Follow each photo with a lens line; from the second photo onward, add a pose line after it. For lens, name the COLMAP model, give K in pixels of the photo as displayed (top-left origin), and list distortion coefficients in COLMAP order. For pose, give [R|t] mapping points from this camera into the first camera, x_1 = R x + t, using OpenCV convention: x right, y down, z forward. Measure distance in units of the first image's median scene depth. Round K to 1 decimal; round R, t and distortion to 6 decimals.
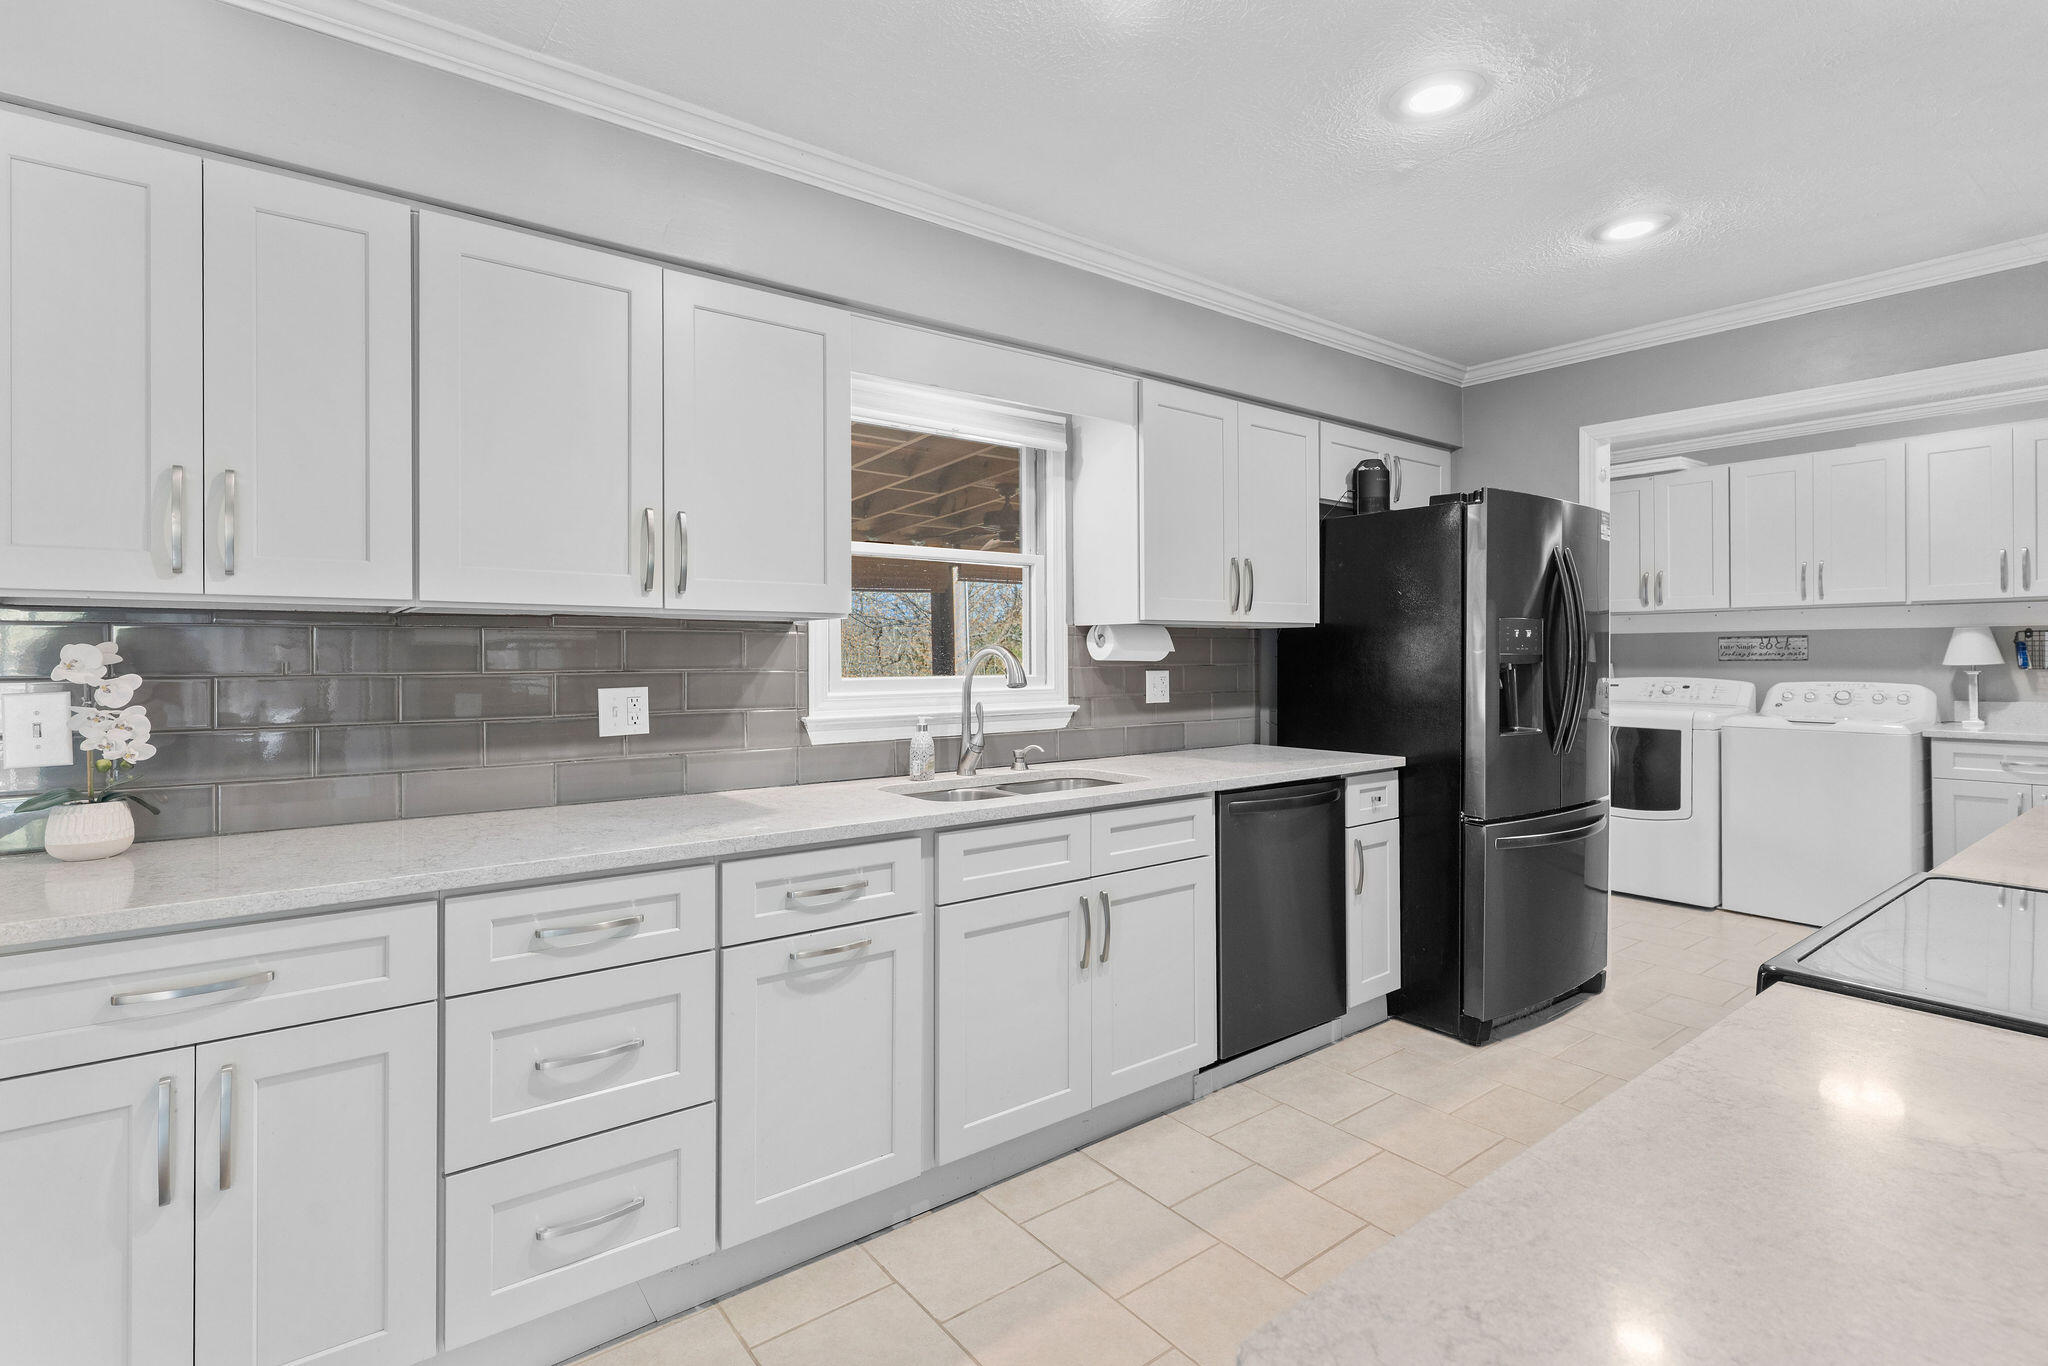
lens RADIAL K [[973.8, 0, 1038.4], [0, 973.8, 648.1], [0, 0, 1]] dist [-0.000191, 0.000101]
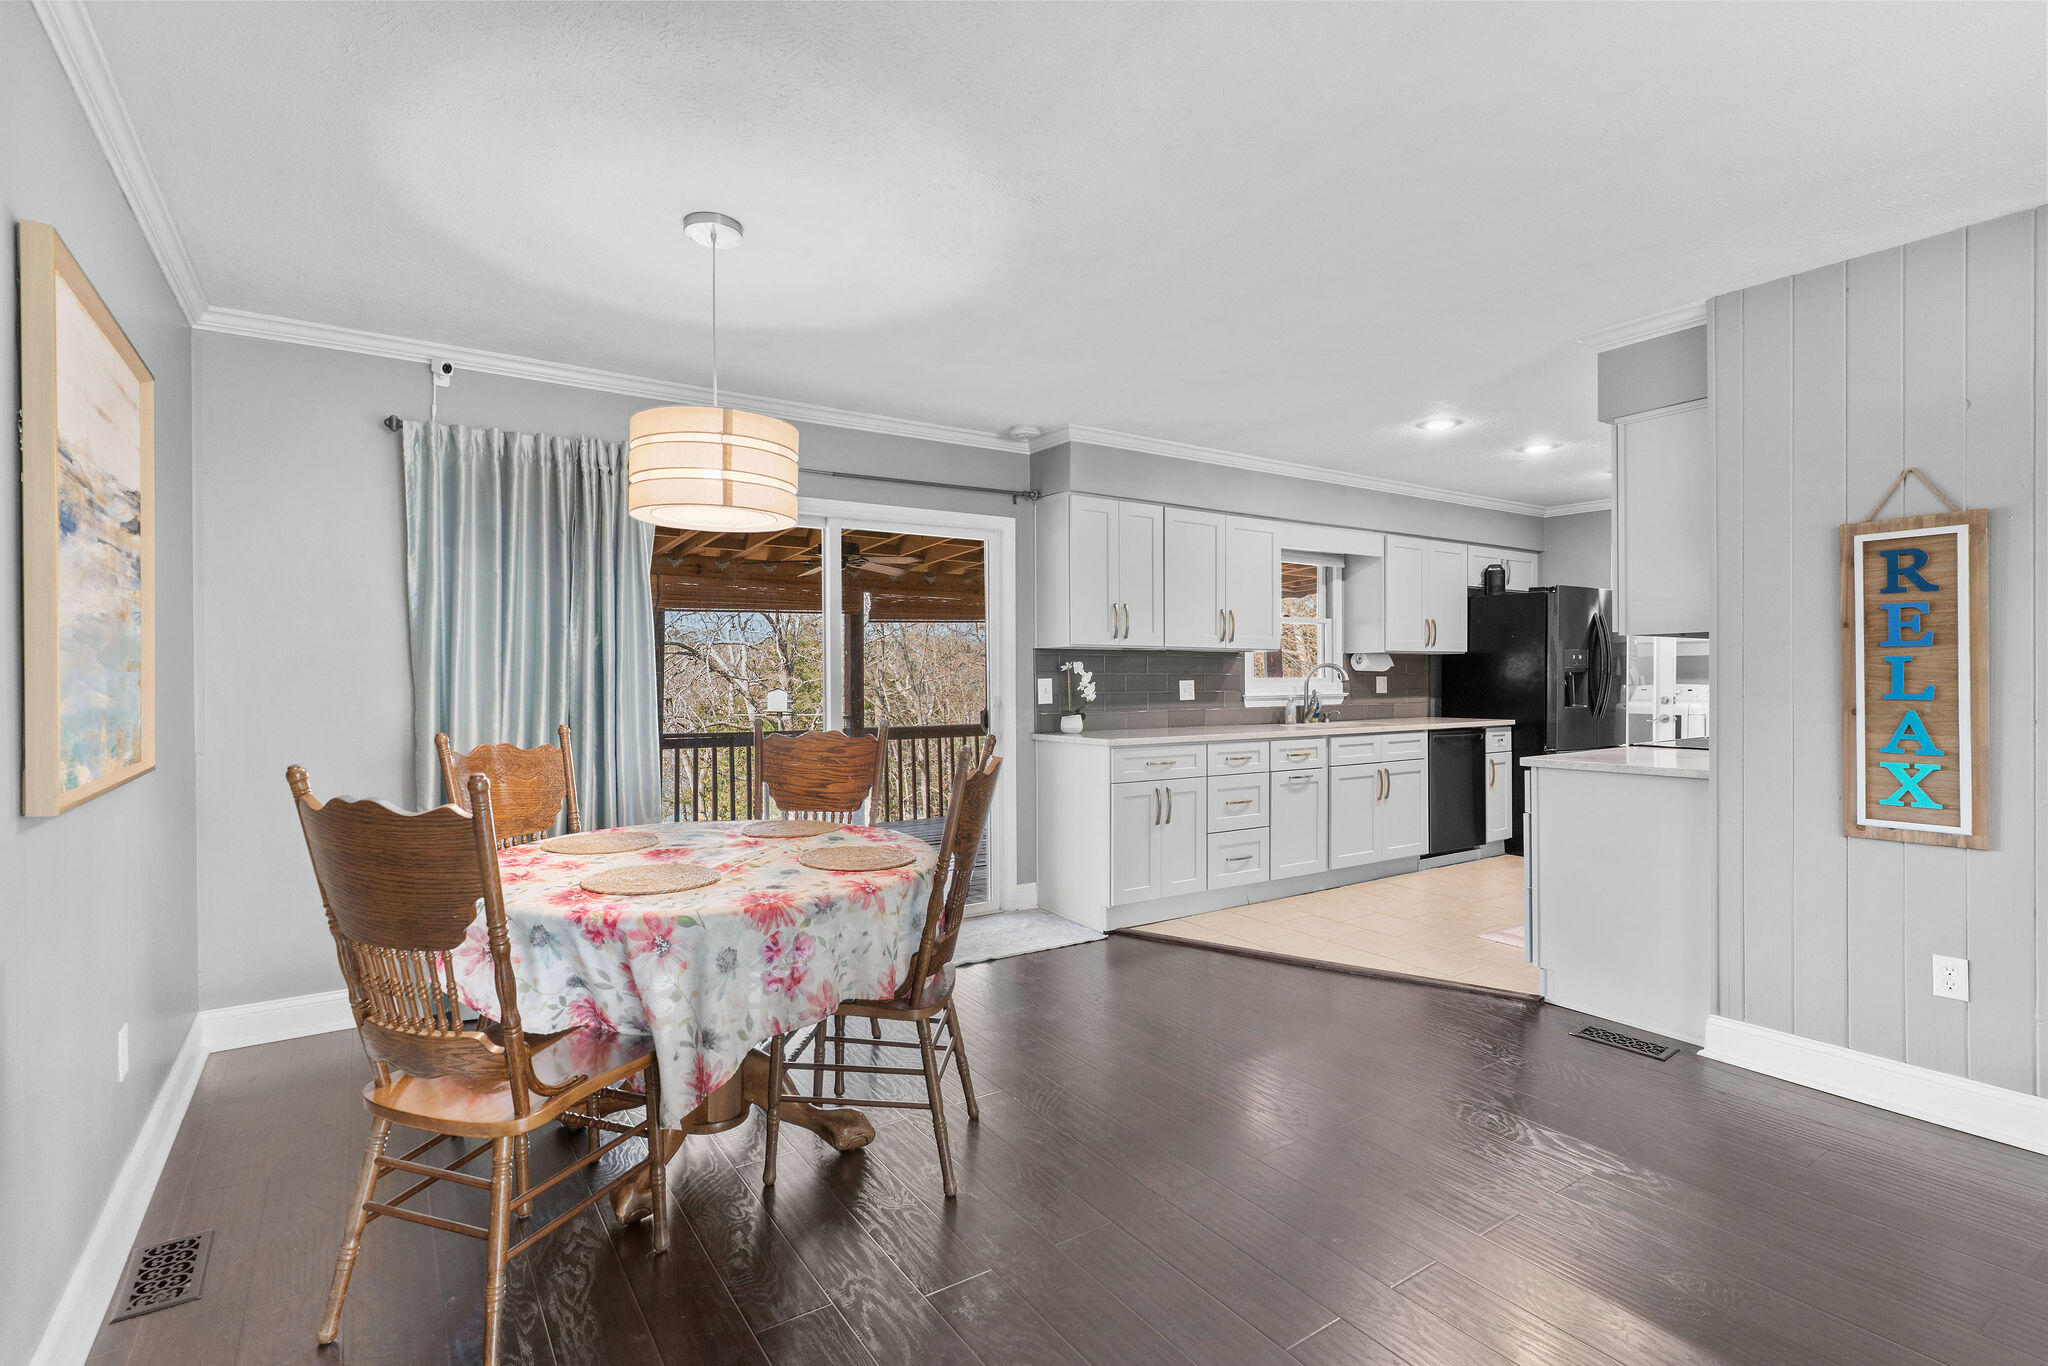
lens RADIAL K [[973.8, 0, 1021.0], [0, 973.8, 681.8], [0, 0, 1]] dist [-0.000191, 0.000101]
pose [[0.997289, 0.000208, -0.073577, -0.489873], [0.000641, 0.999933, 0.011521, 0.012071], [0.073575, -0.011537, 0.997223, -1.069042]]
